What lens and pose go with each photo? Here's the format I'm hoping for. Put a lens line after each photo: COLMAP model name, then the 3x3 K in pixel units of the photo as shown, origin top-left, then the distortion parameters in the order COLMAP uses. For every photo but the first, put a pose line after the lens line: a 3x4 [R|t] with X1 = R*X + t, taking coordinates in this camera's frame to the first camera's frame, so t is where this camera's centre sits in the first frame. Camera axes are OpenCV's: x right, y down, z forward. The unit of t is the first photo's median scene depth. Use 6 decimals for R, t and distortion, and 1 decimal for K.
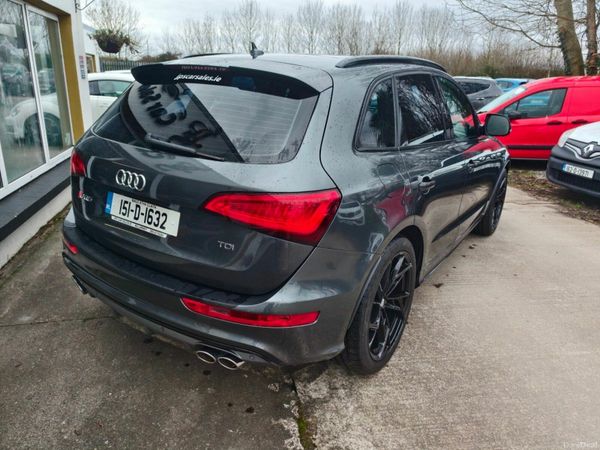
lens RADIAL K [[427.2, 0, 299.3], [0, 427.2, 227.3], [0, 0, 1]] dist [0.025558, -0.022001]
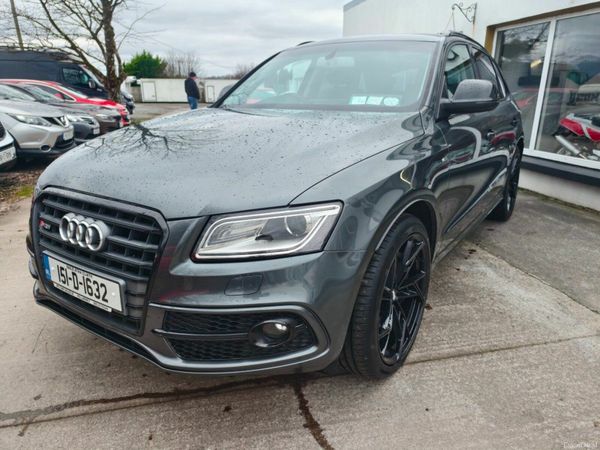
lens RADIAL K [[427.2, 0, 298.7], [0, 427.2, 241.0], [0, 0, 1]] dist [0.025558, -0.022001]
pose [[0.984692, -0.157012, -0.075692, 0.117975], [0.168236, 0.969708, 0.177099, -0.174201], [0.045592, -0.187122, 0.981278, 0.199694]]
